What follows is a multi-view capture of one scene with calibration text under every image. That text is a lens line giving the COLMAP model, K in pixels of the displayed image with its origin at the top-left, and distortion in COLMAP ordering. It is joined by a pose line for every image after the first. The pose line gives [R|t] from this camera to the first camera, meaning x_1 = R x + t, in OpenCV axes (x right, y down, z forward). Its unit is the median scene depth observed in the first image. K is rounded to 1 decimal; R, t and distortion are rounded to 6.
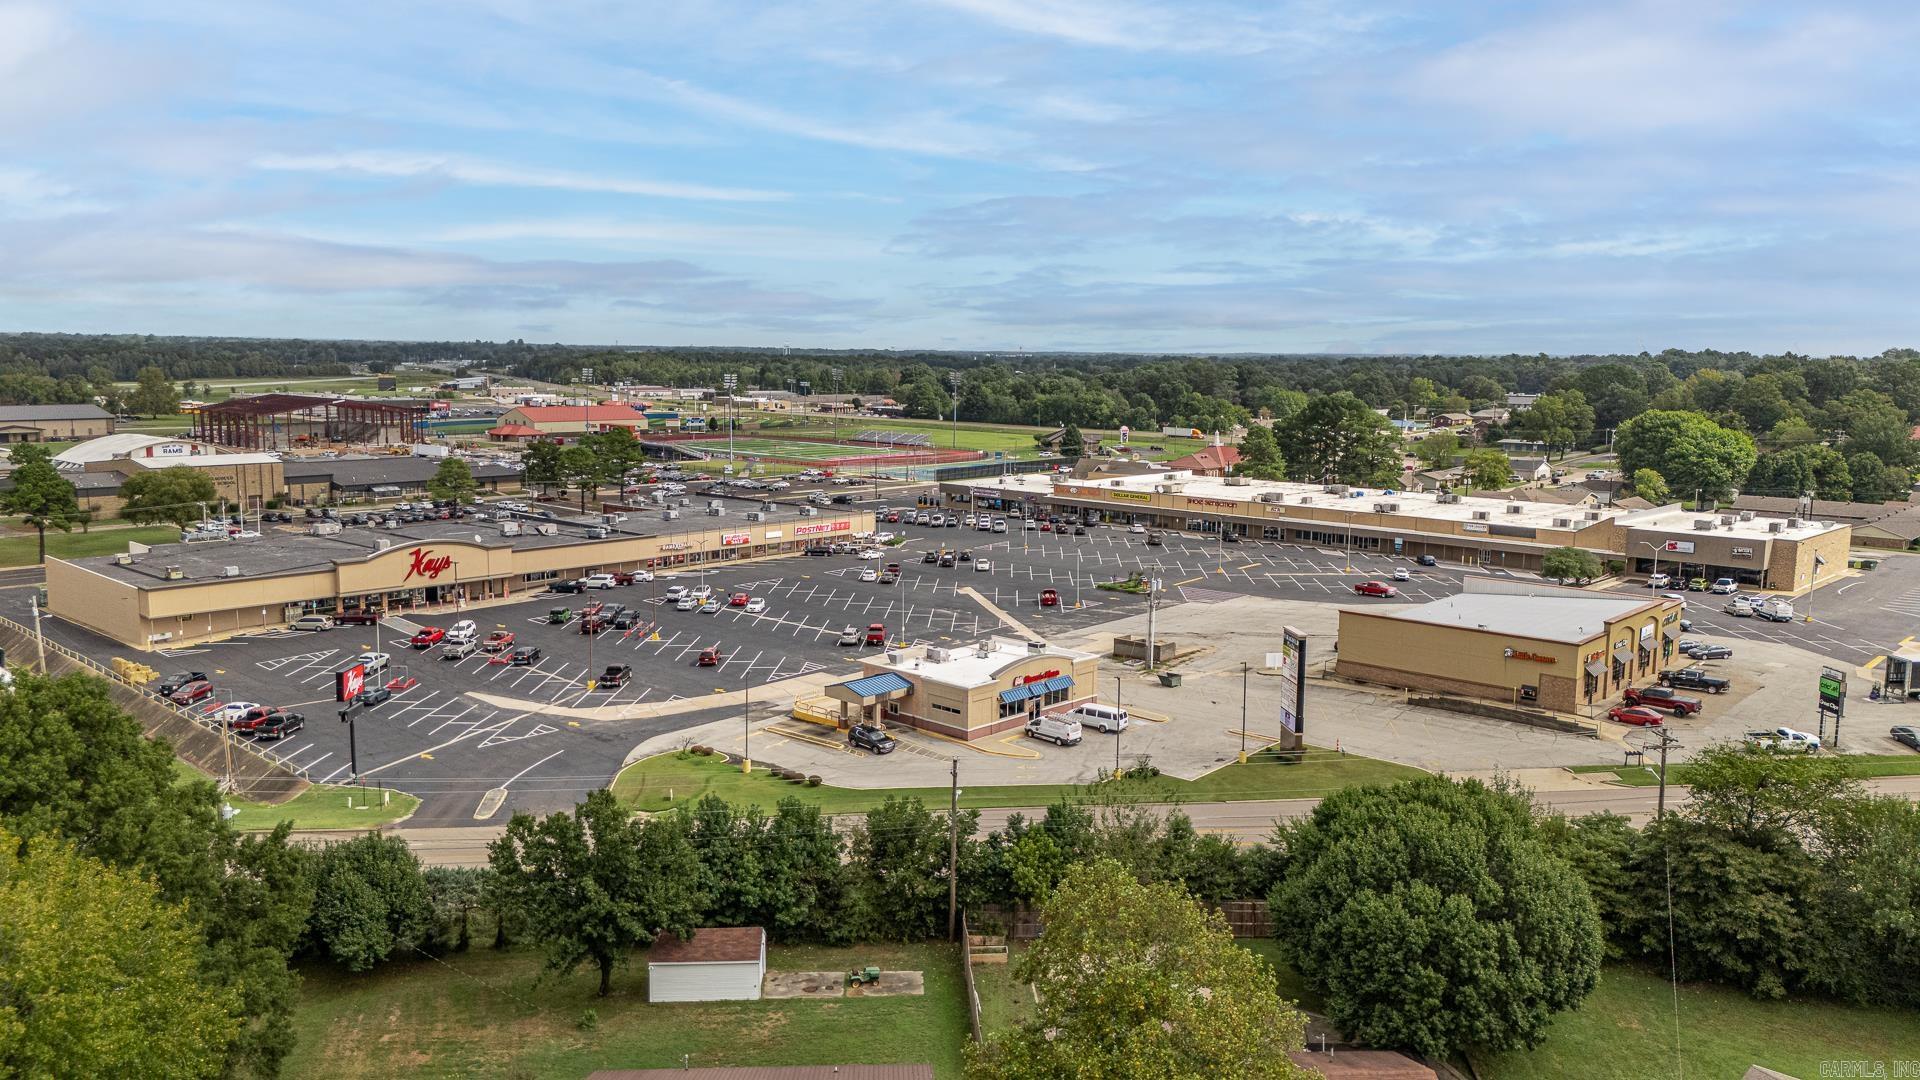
lens RADIAL K [[1411.8, 0, 962.9], [0, 1411.8, 543.2], [0, 0, 1]] dist [0.080387, -0.092330]
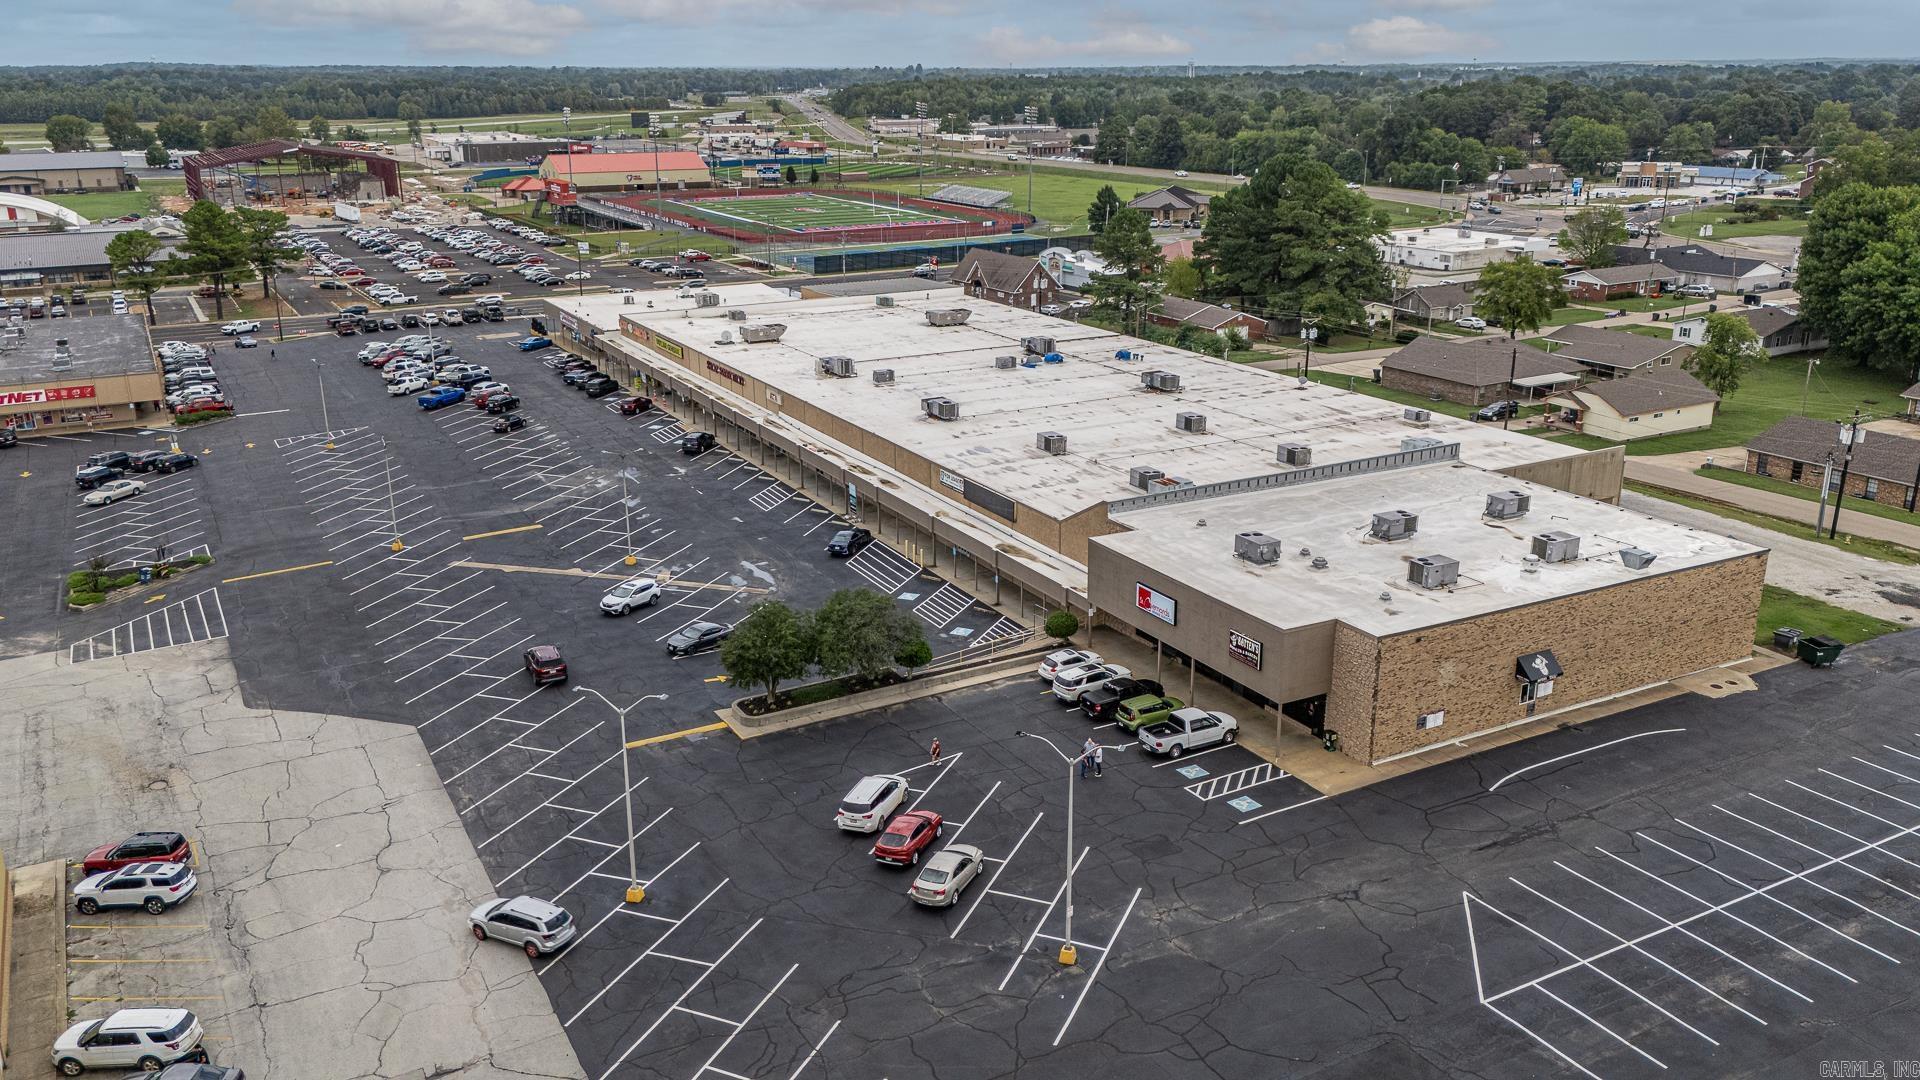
lens RADIAL K [[1481.3, 0, 960.0], [0, 1481.3, 540.0], [0, 0, 1]] dist [0.065379, -0.063982]
pose [[0.951081, 0.077397, -0.299089, 0.650705], [-0.025570, 0.984509, 0.173457, -0.098168], [0.307881, -0.157324, 0.938327, 0.671445]]
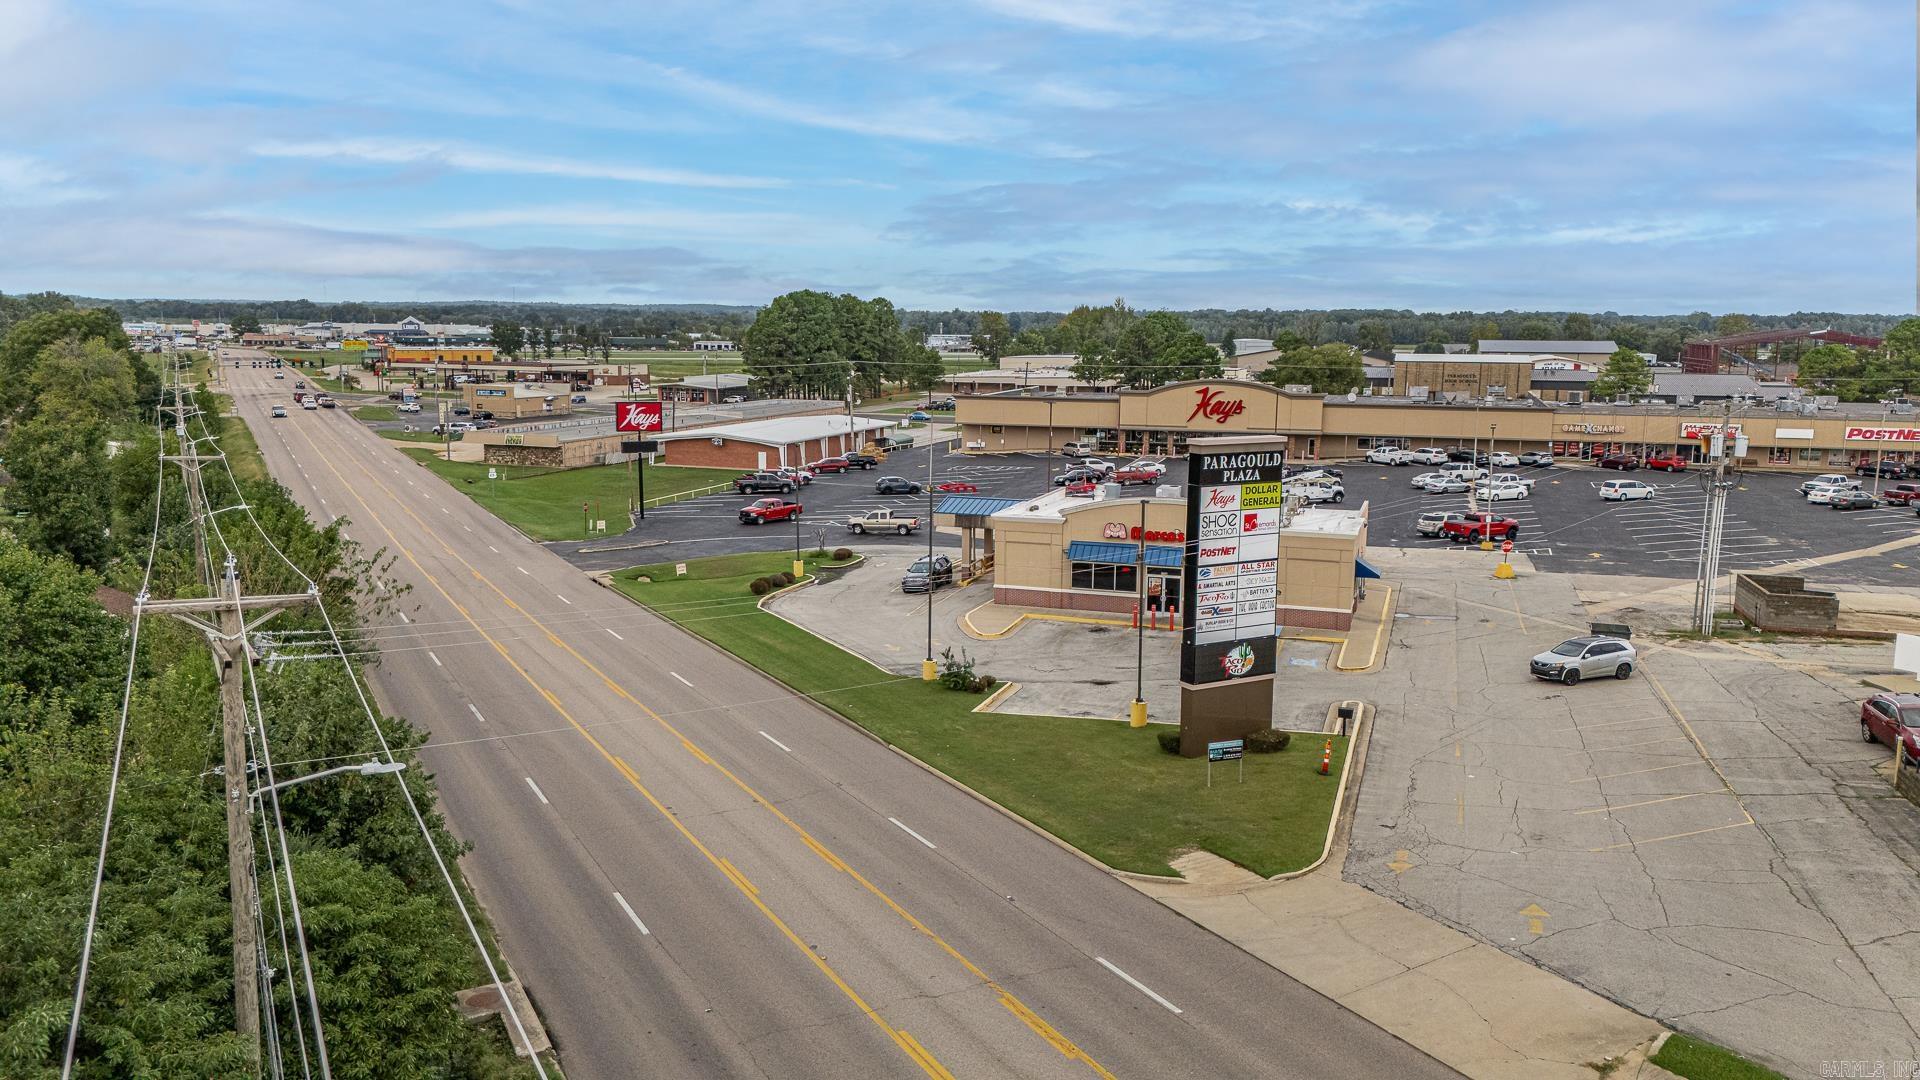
lens RADIAL K [[1411.8, 0, 962.9], [0, 1411.8, 543.2], [0, 0, 1]] dist [0.080387, -0.092330]
pose [[0.414962, 0.134731, -0.899808, 0.386155], [-0.128193, 0.987767, 0.088783, 0.042850], [0.900763, 0.078507, 0.427157, 0.506013]]
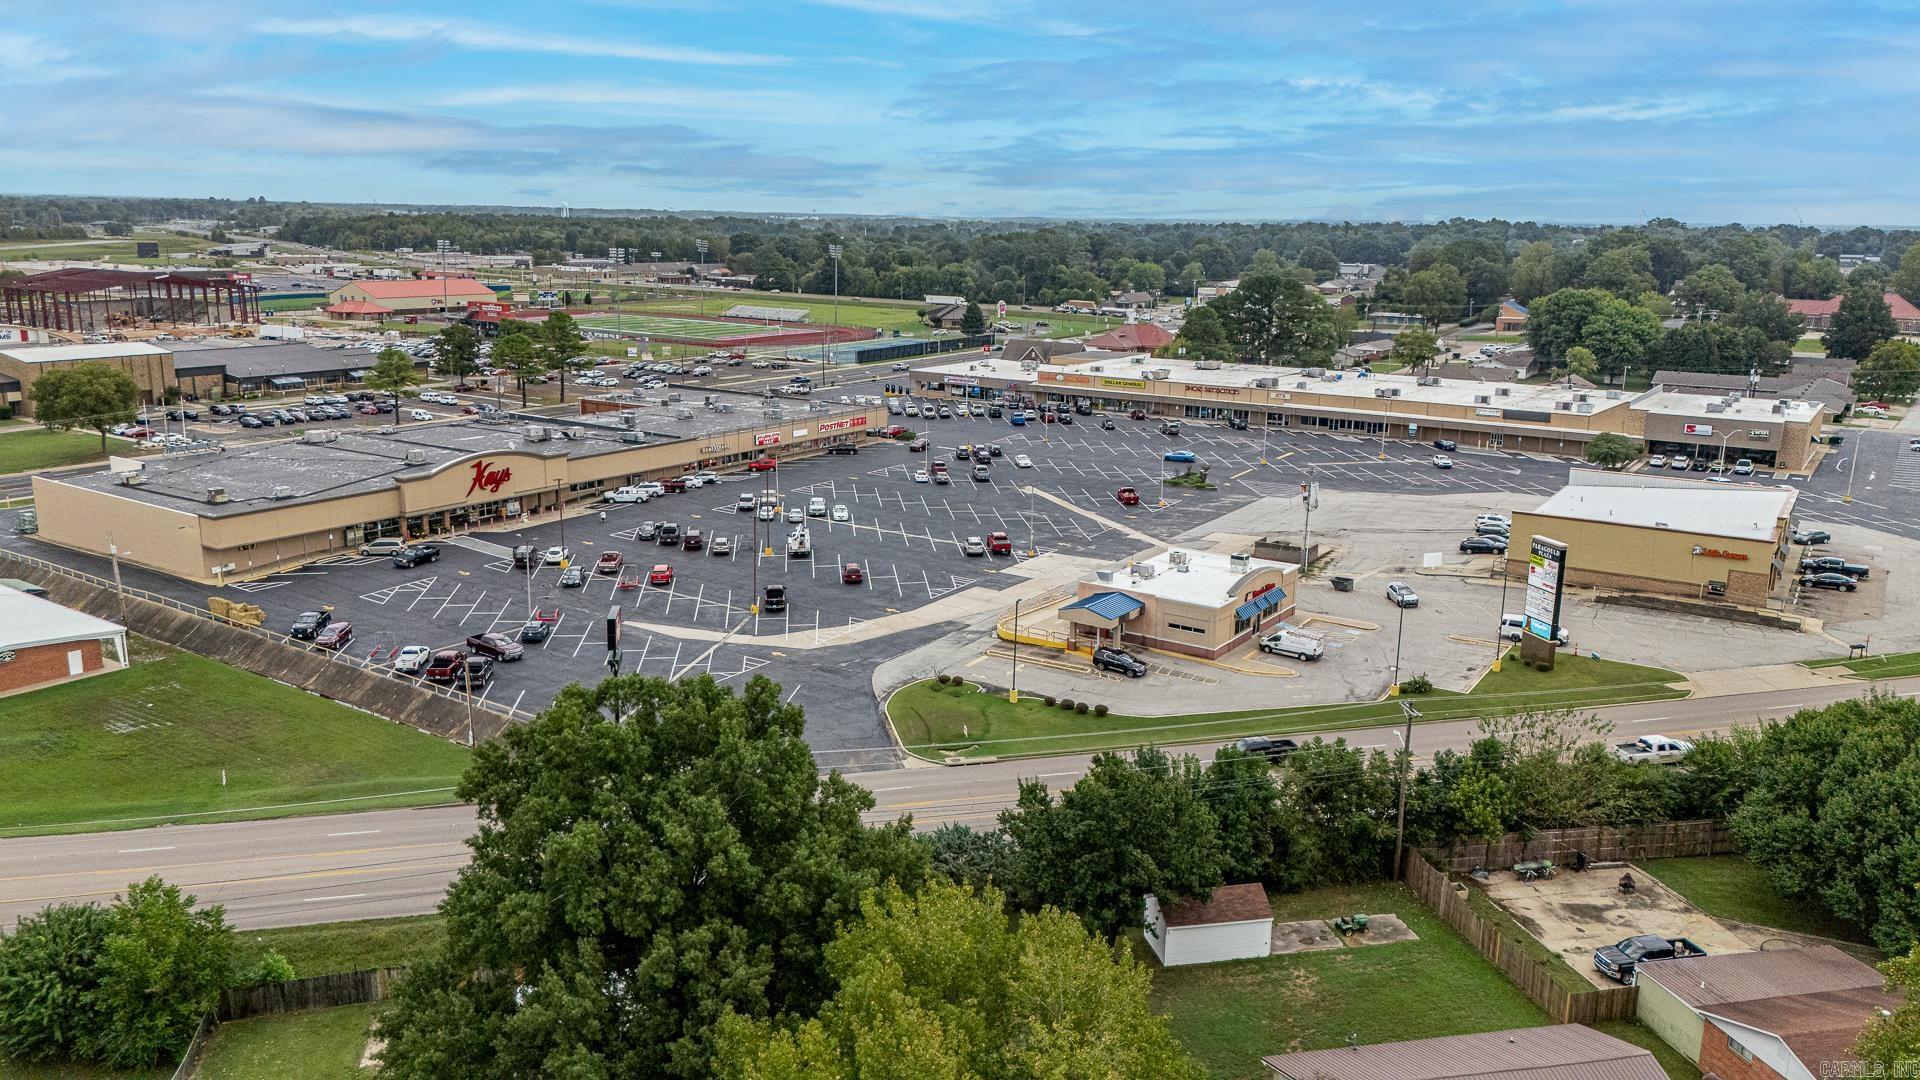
lens RADIAL K [[1411.8, 0, 962.9], [0, 1411.8, 543.2], [0, 0, 1]] dist [0.080387, -0.092330]
pose [[0.987990, -0.030838, 0.151412, -0.222407], [0.016512, 0.995343, 0.094976, -0.026611], [-0.153635, -0.091335, 0.983897, 0.042623]]
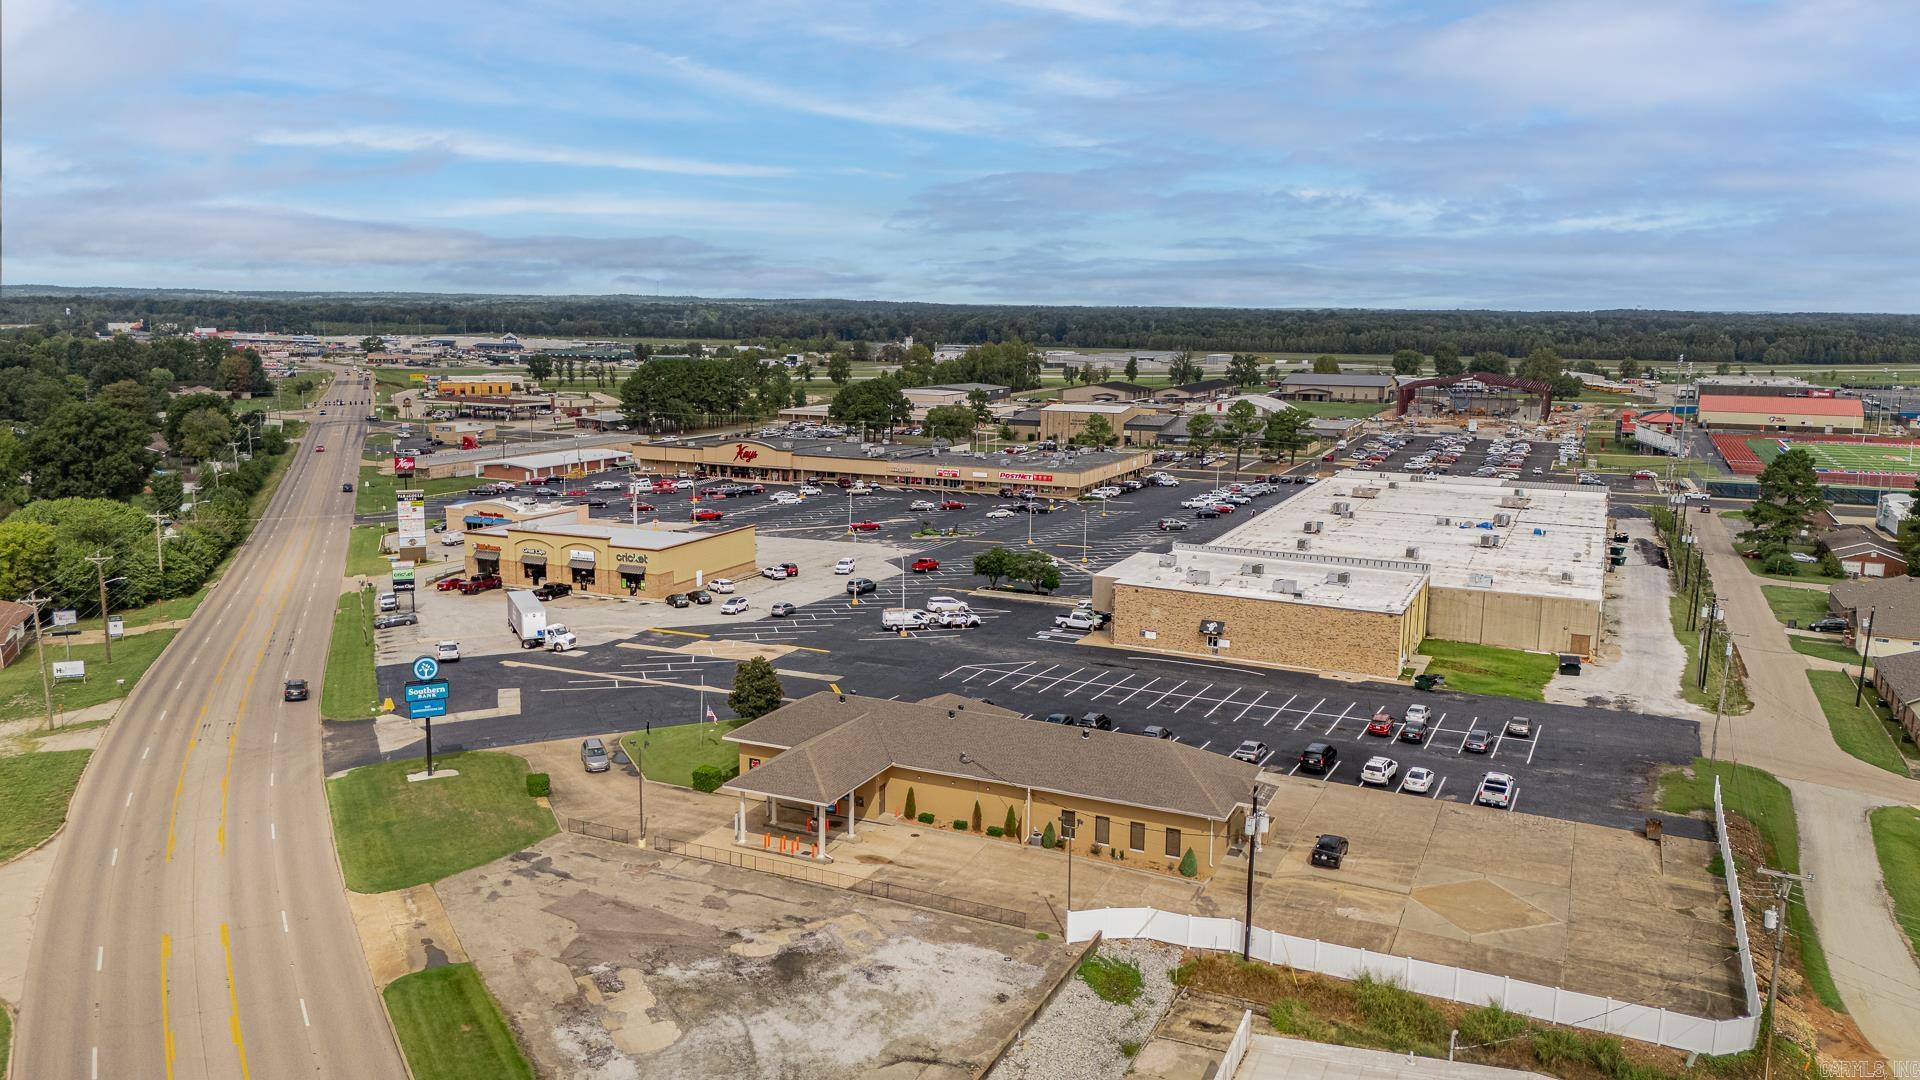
lens RADIAL K [[1411.8, 0, 962.9], [0, 1411.8, 543.2], [0, 0, 1]] dist [0.080387, -0.092330]
pose [[0.319477, 0.149621, -0.935707, 1.444025], [-0.137708, 0.984304, 0.110374, -0.112645], [0.937535, 0.093592, 0.335066, 0.703436]]
